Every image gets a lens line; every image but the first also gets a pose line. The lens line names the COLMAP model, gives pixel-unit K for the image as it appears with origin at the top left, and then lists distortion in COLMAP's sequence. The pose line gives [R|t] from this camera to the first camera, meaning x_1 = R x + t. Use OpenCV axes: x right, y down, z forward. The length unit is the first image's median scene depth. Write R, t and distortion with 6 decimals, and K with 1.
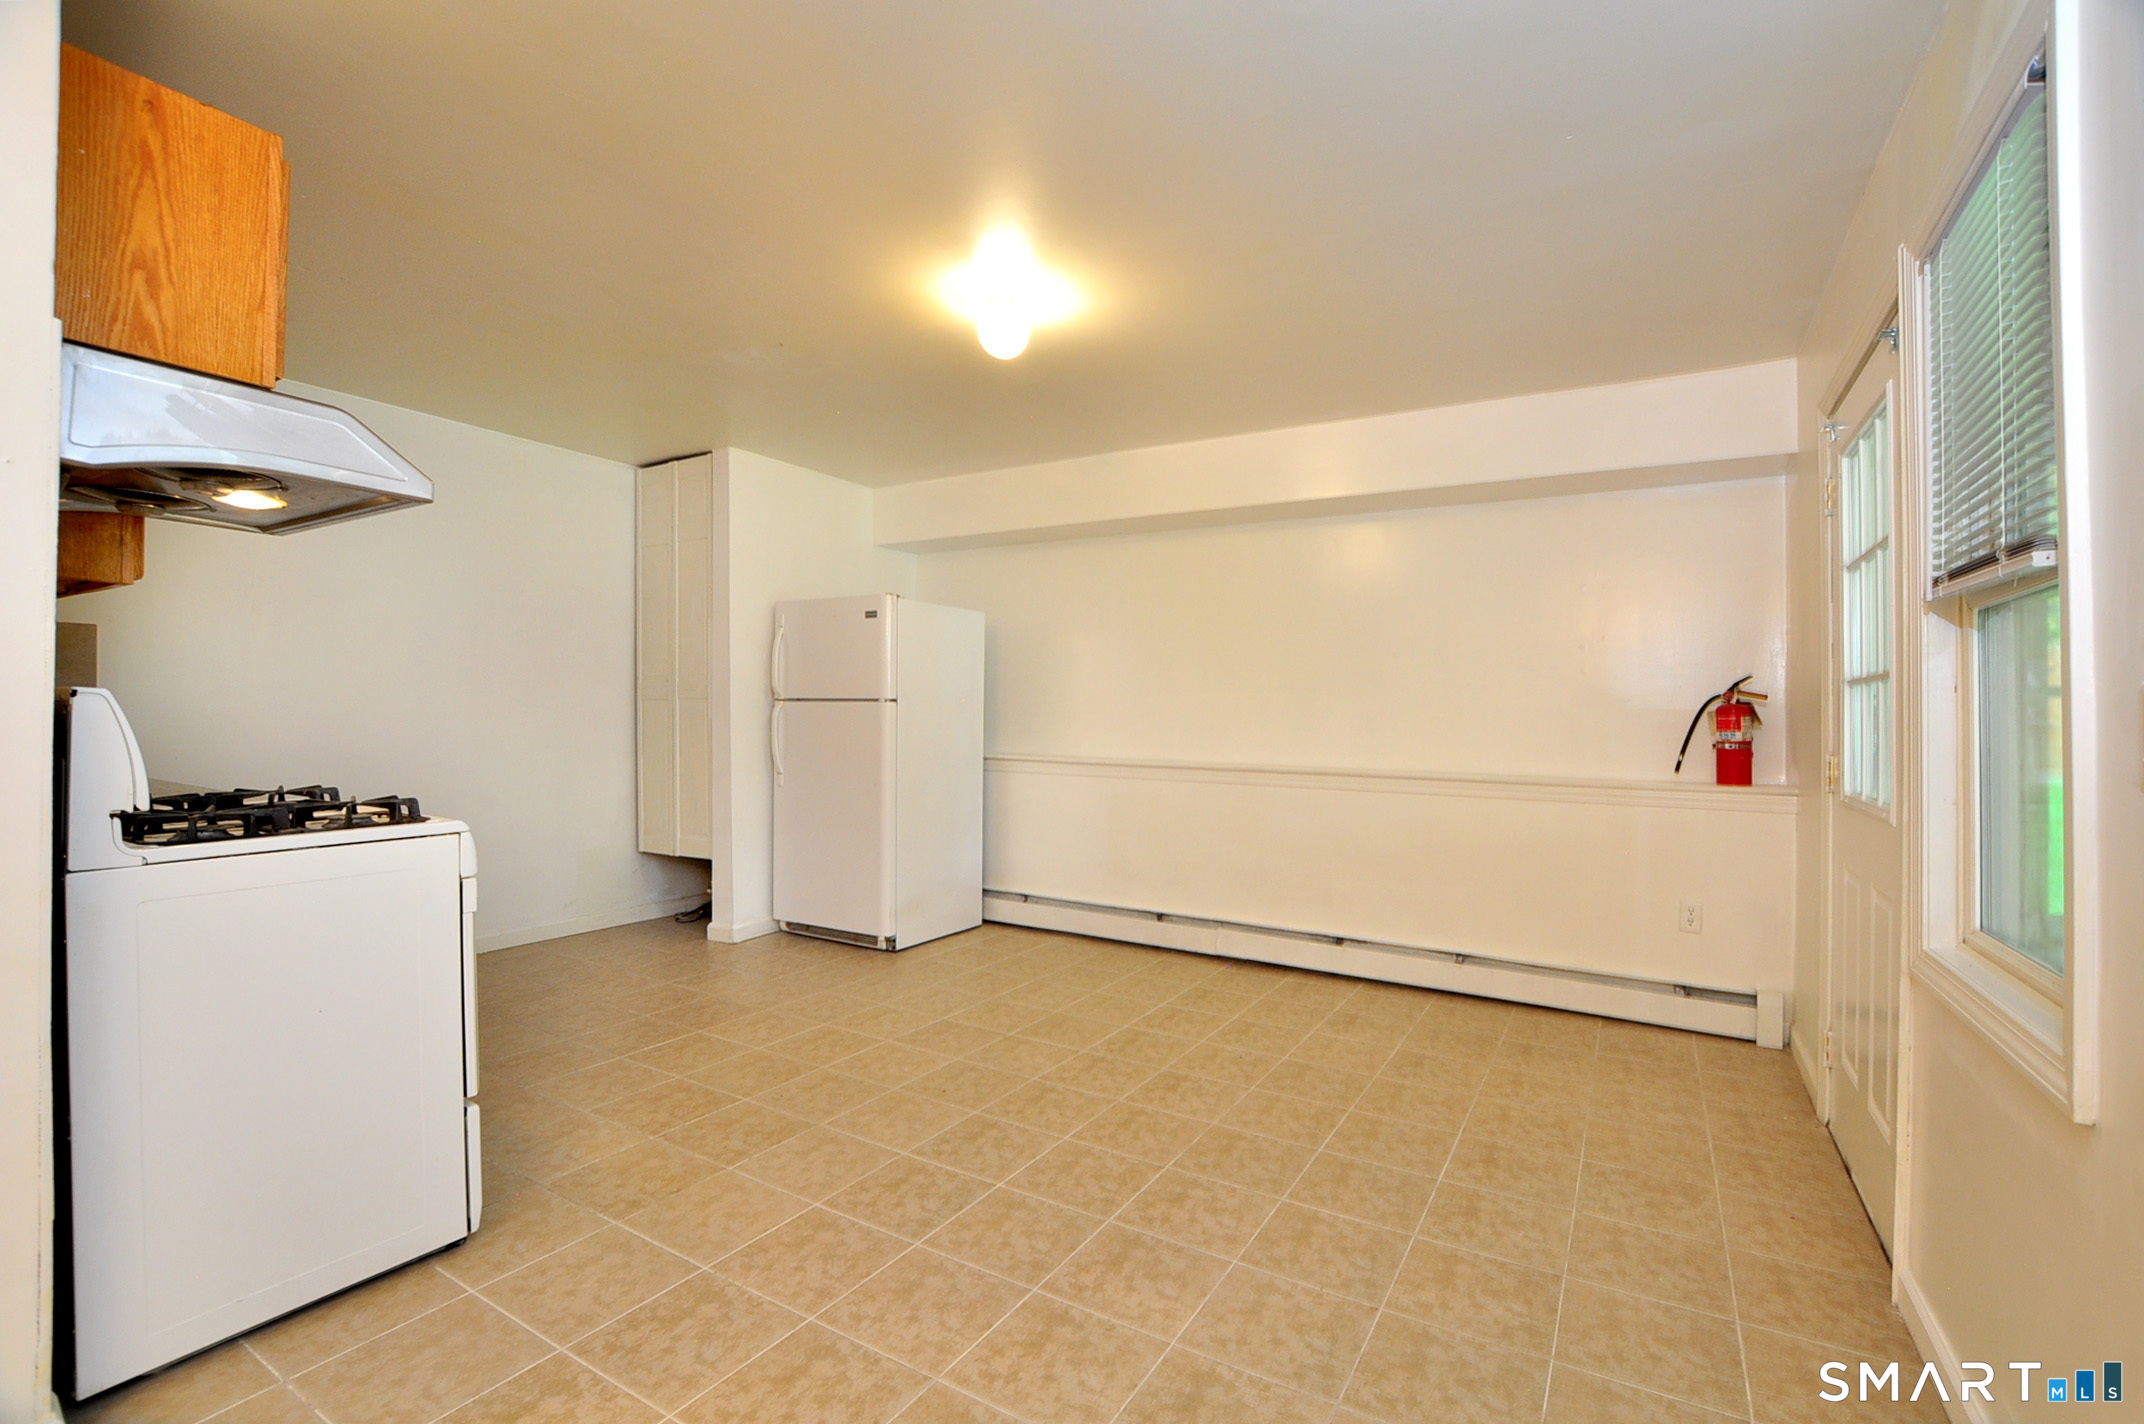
lens RADIAL K [[953.6, 0, 1069.7], [0, 953.6, 709.8], [0, 0, 1]] dist [-0.037233, 0.005415]
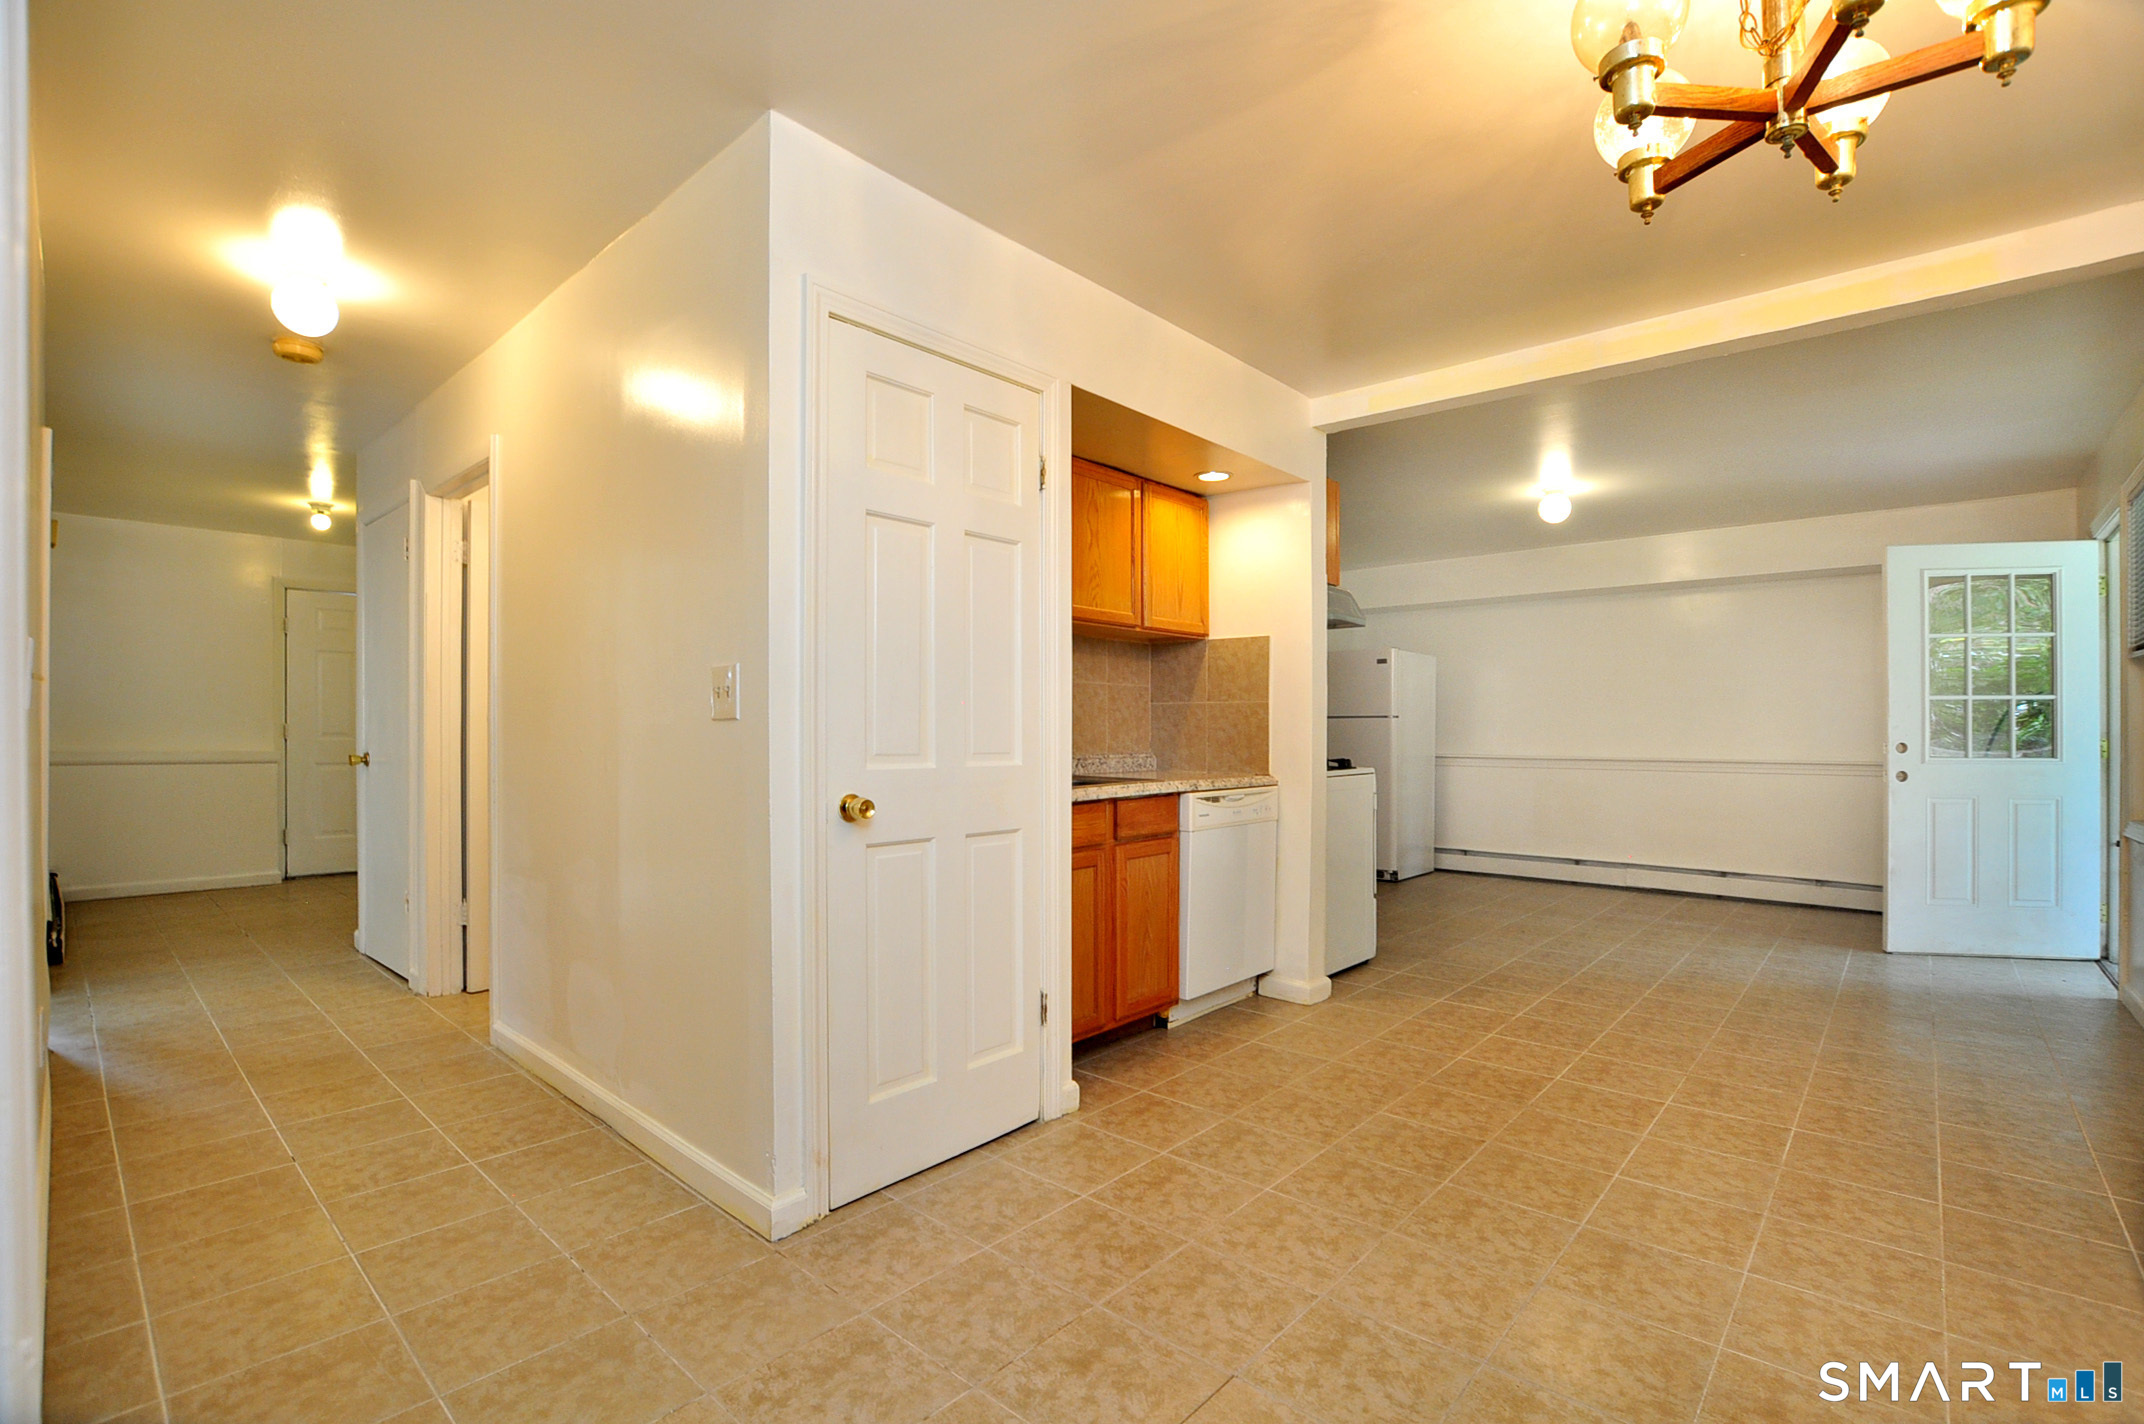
lens RADIAL K [[953.6, 0, 1085.7], [0, 953.6, 724.2], [0, 0, 1]] dist [-0.037233, 0.005415]
pose [[0.976614, -0.012374, -0.214644, -0.435831], [0.010834, 0.999906, -0.008348, 0.016272], [0.214727, 0.005828, 0.976657, -0.751430]]
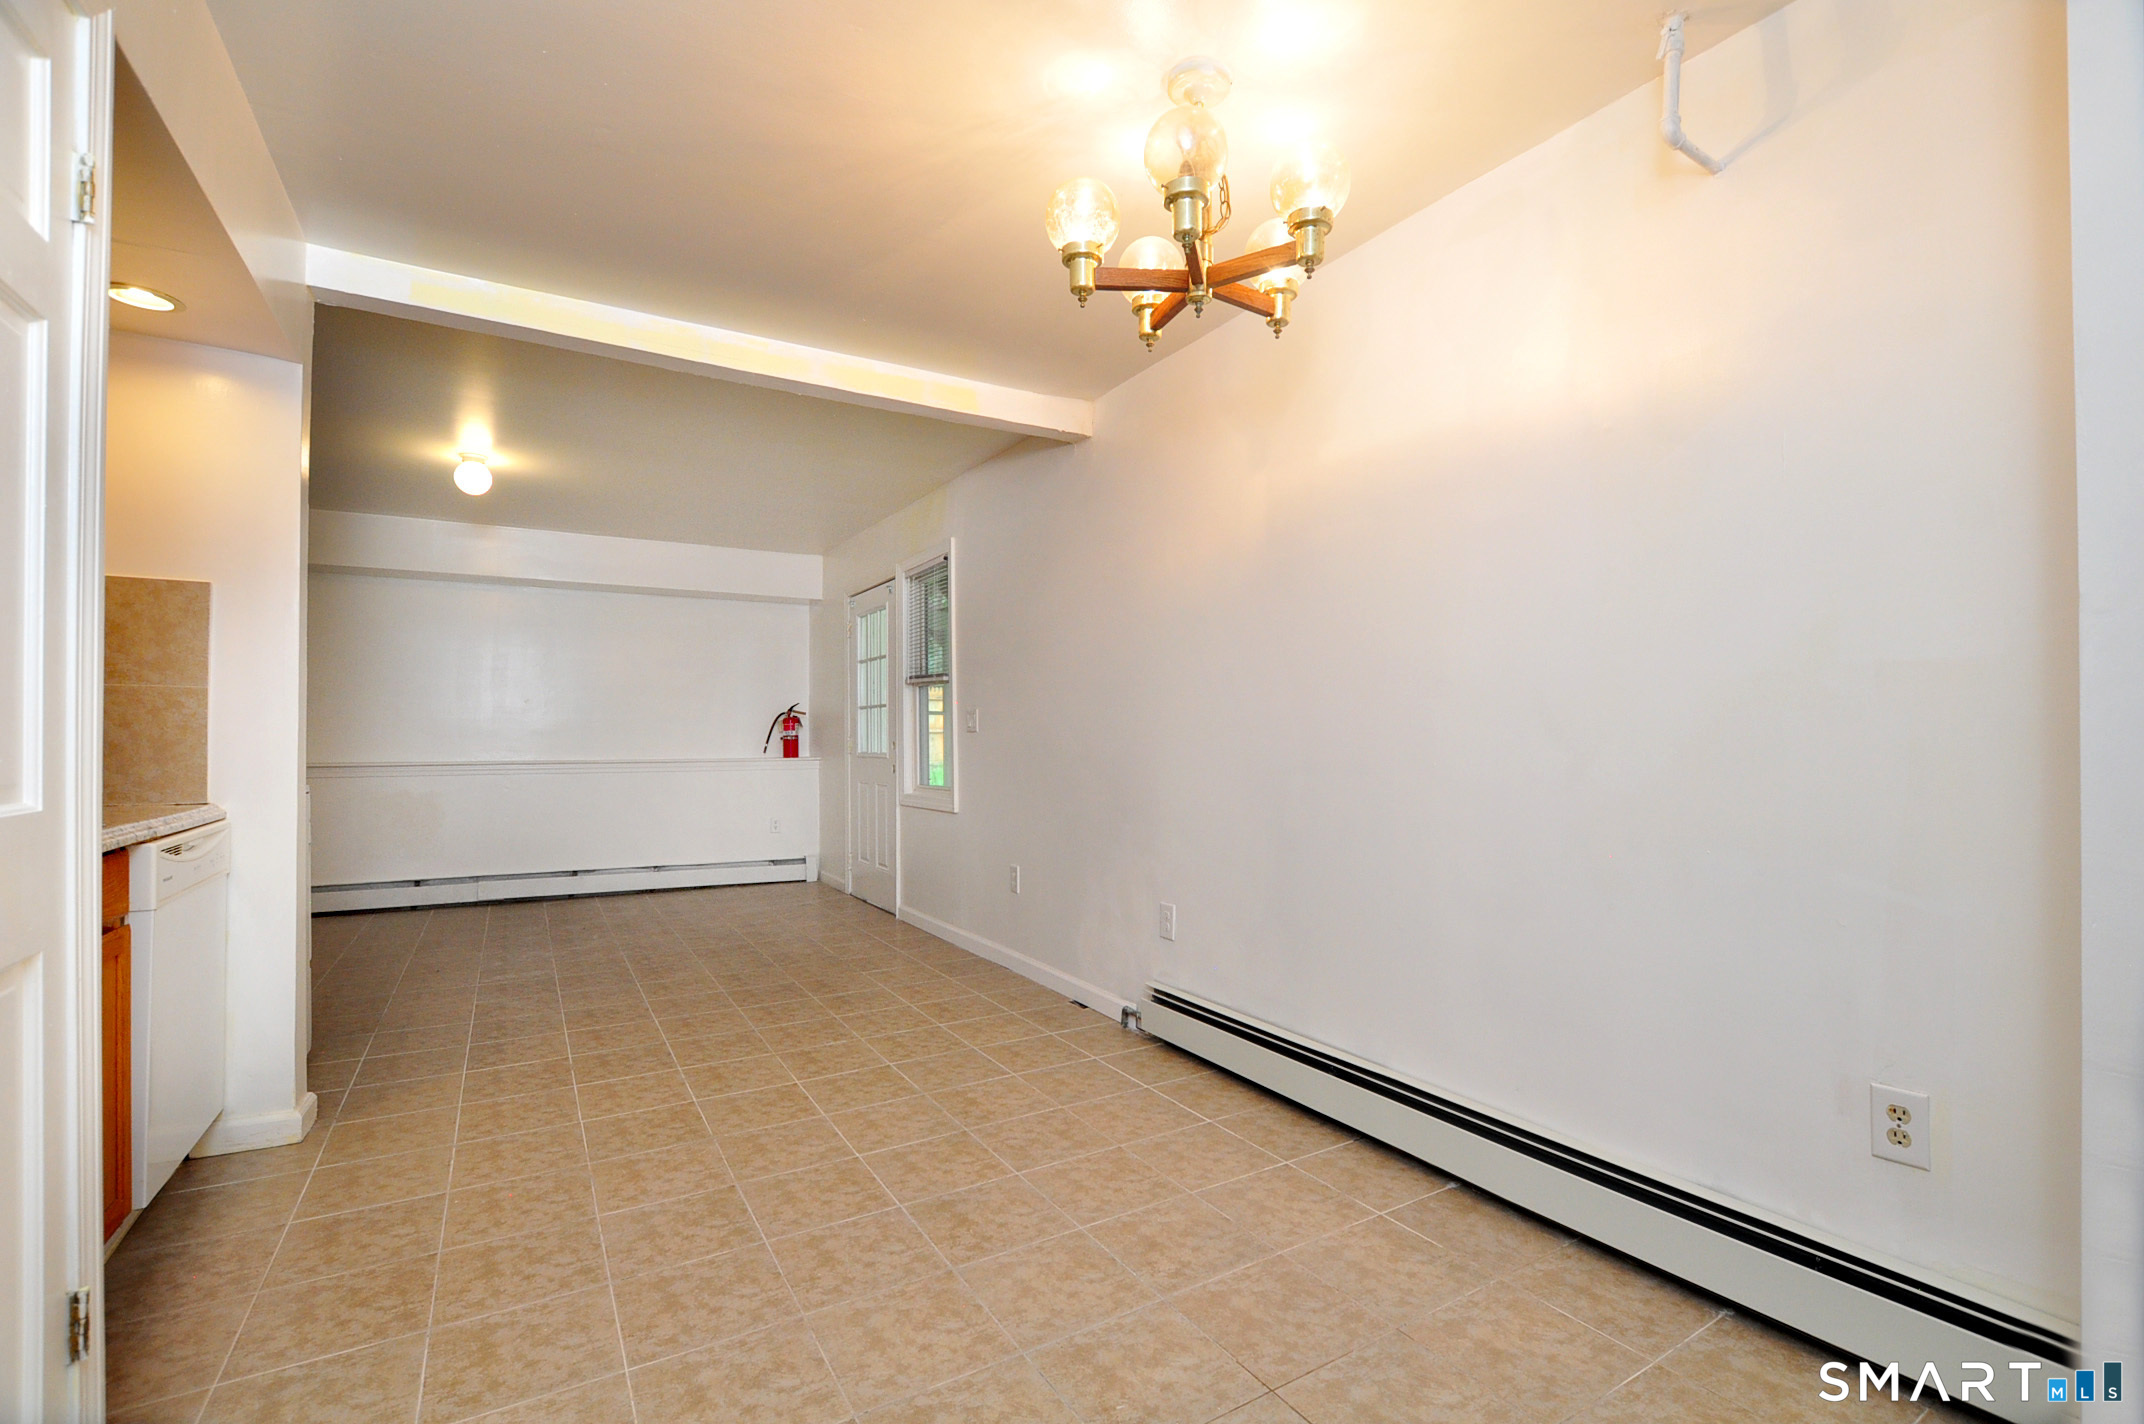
lens RADIAL K [[953.6, 0, 1058.1], [0, 953.6, 745.3], [0, 0, 1]] dist [-0.037233, 0.005415]
pose [[0.489505, -0.023477, 0.871684, -0.773394], [0.004987, 0.999697, 0.024125, 0.008451], [-0.871986, -0.007462, 0.489474, -0.485612]]
